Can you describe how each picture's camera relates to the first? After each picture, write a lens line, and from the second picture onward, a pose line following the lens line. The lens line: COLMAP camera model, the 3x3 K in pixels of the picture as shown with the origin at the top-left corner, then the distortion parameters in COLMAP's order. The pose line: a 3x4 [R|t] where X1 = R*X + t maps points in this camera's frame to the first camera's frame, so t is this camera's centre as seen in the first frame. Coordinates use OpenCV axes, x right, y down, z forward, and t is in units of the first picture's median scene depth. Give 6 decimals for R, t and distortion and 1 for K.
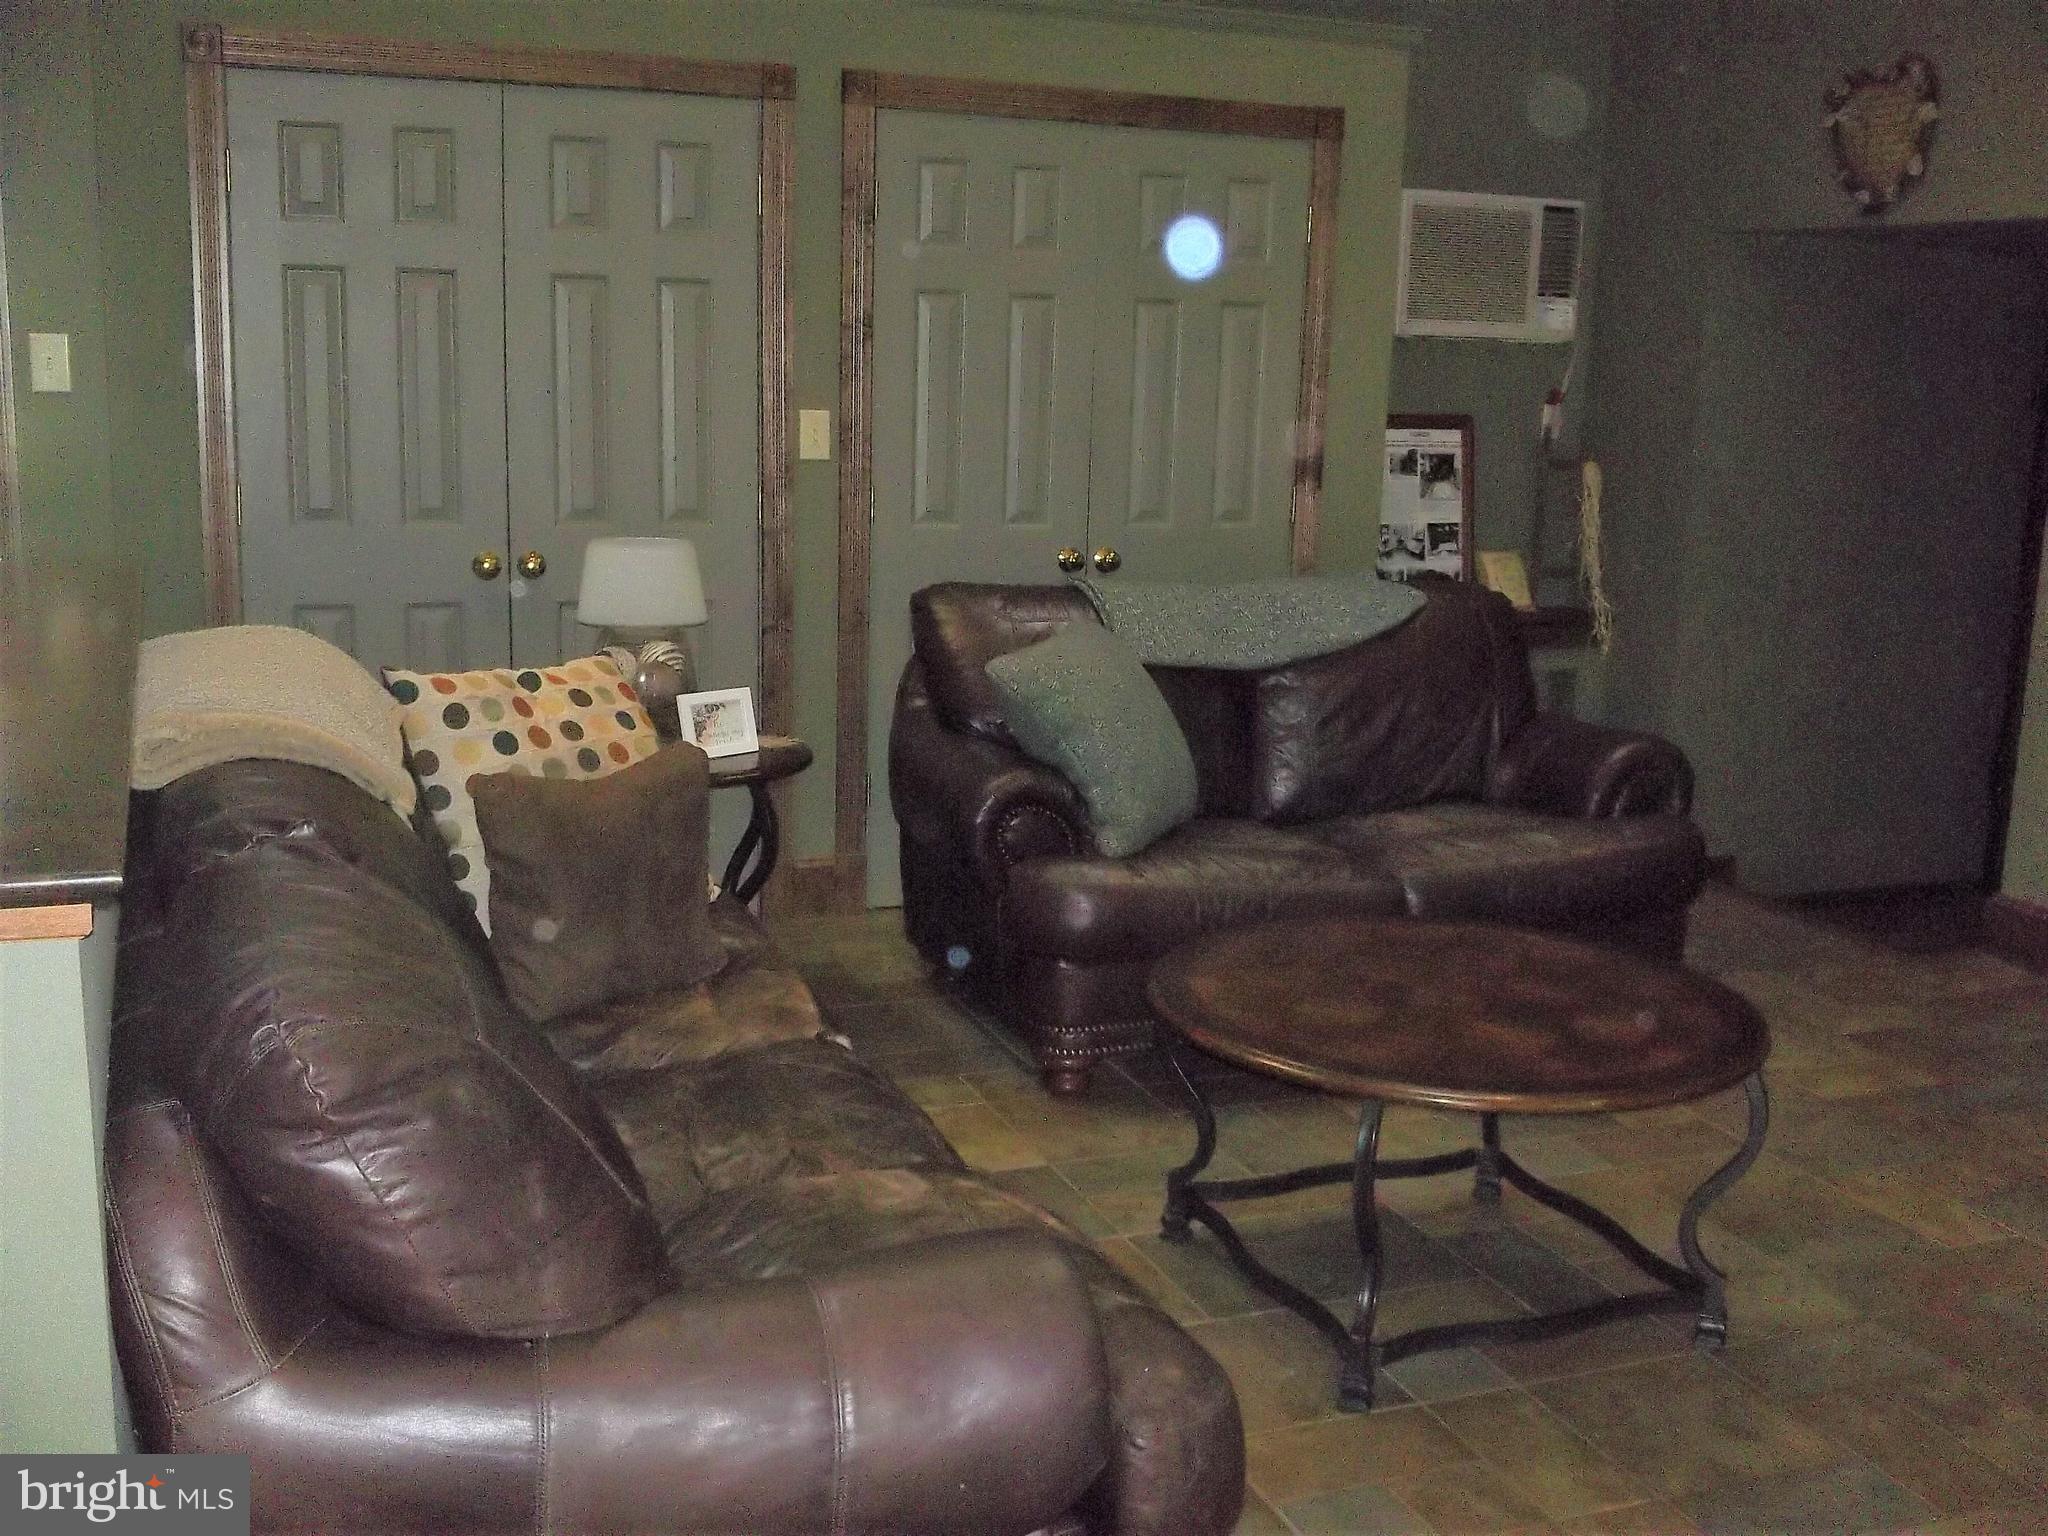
lens RADIAL K [[2112.2, 0, 1024.0], [0, 2112.2, 768.0], [0, 0, 1]] dist [-0.002954, -0.279160]
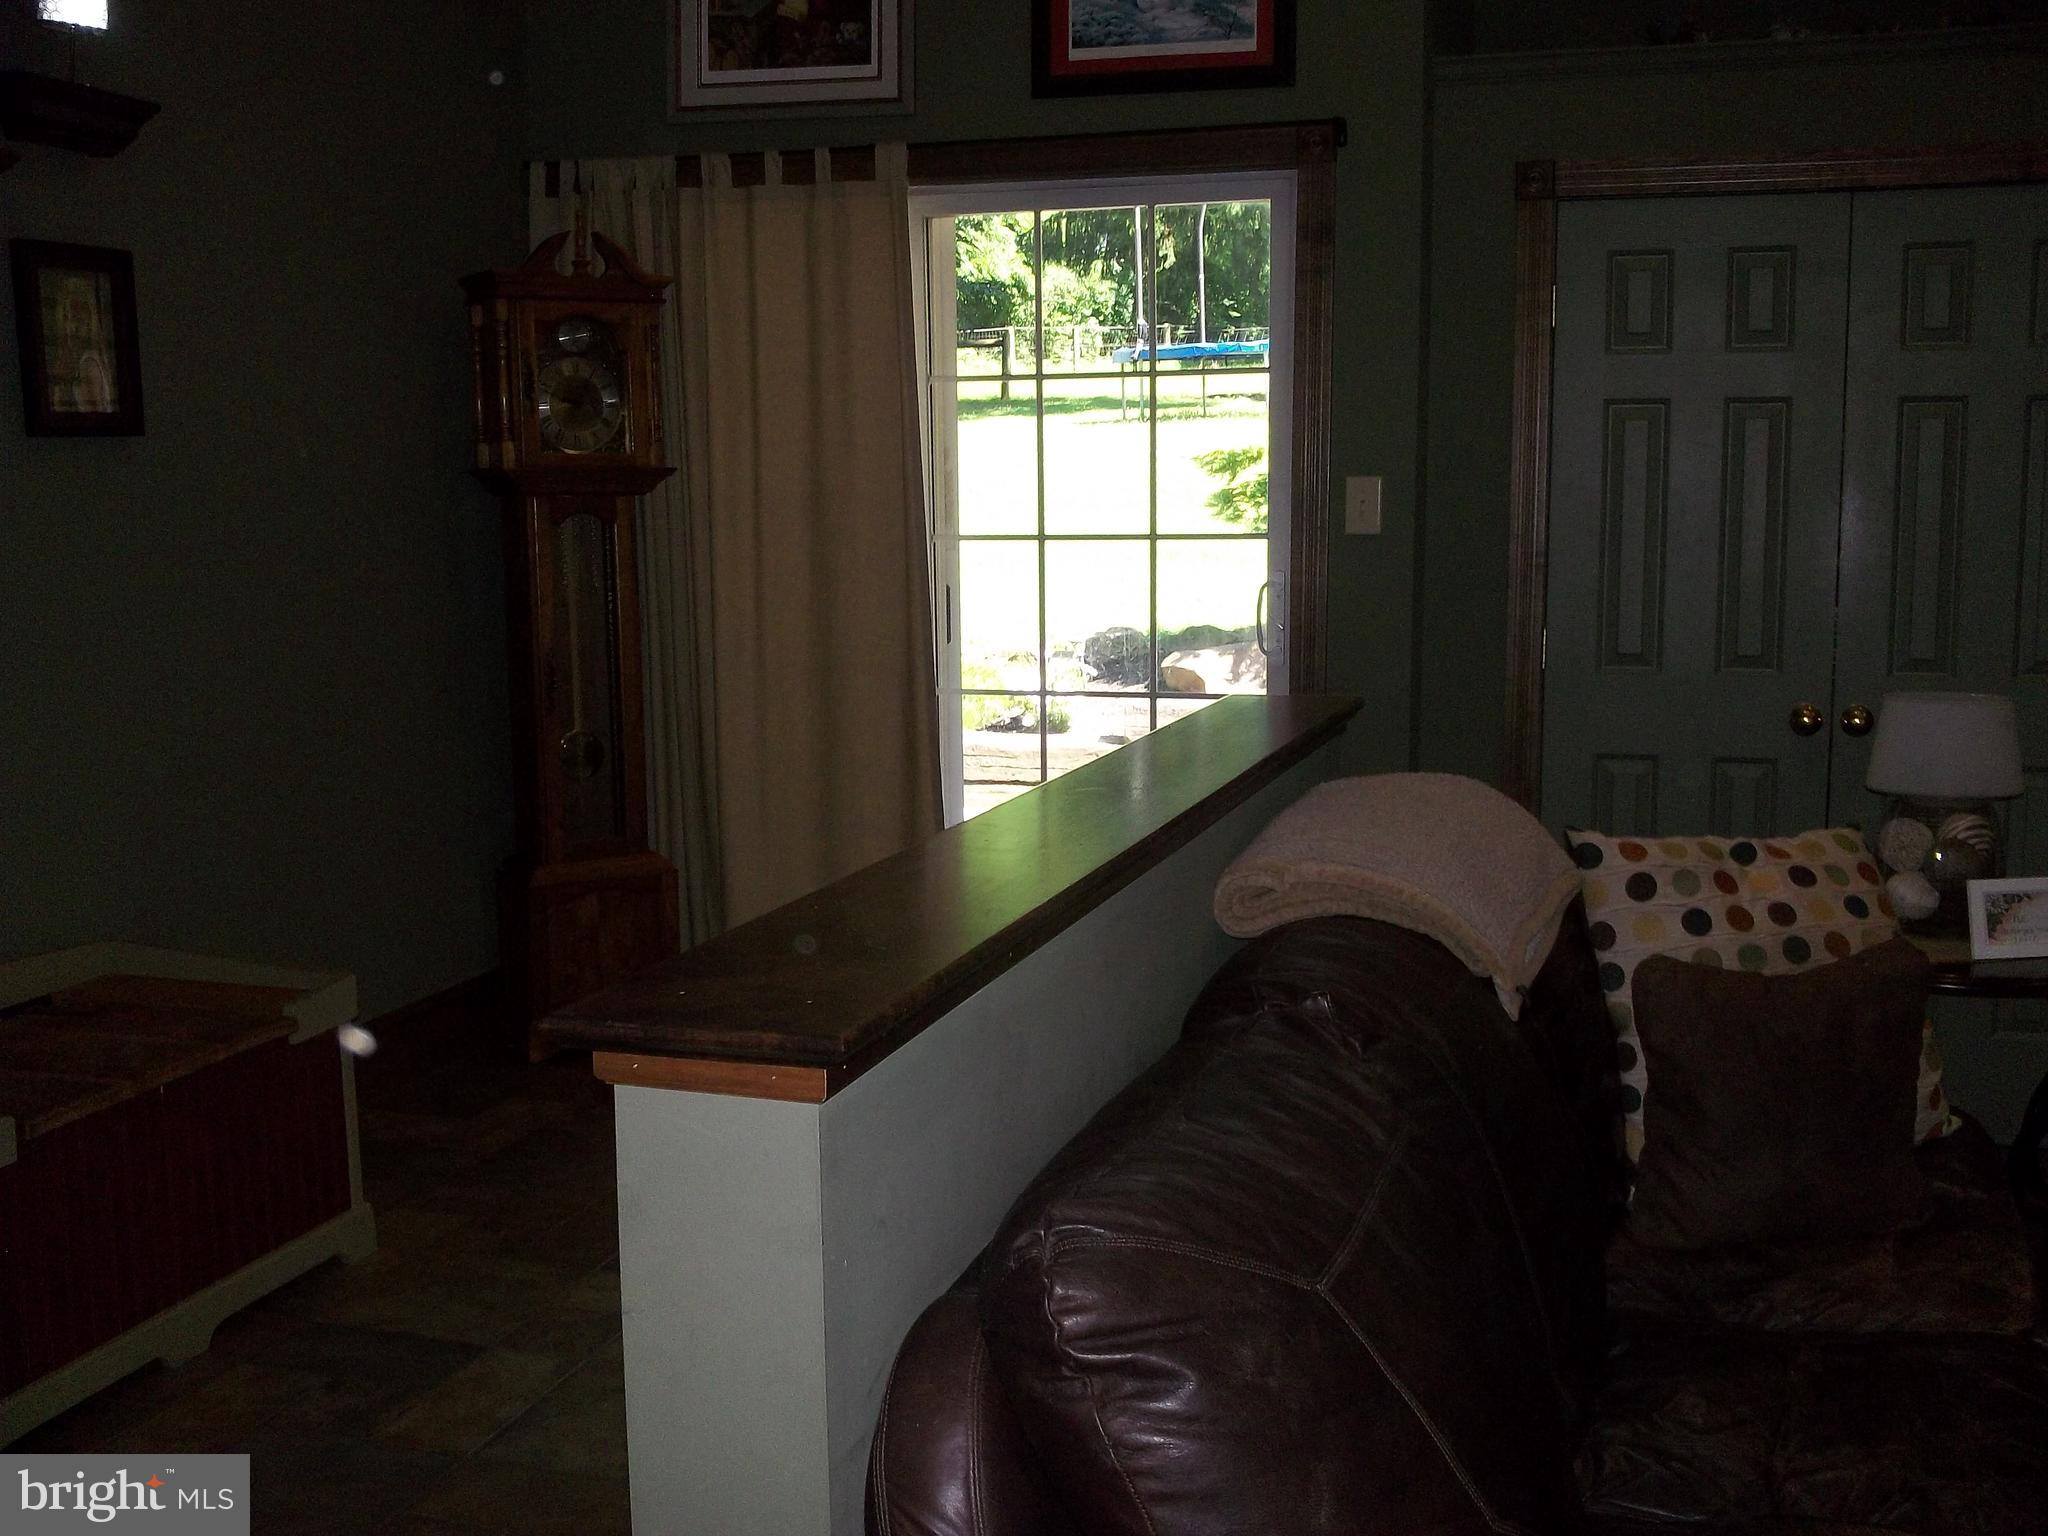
lens RADIAL K [[2097.3, 0, 1024.0], [0, 2097.3, 768.0], [0, 0, 1]] dist [-0.082097, -0.000135]
pose [[0.758863, 0.042903, -0.649836, 0.096105], [-0.088093, 0.995419, -0.037155, -0.018230], [0.645265, 0.085442, 0.759166, 0.157707]]
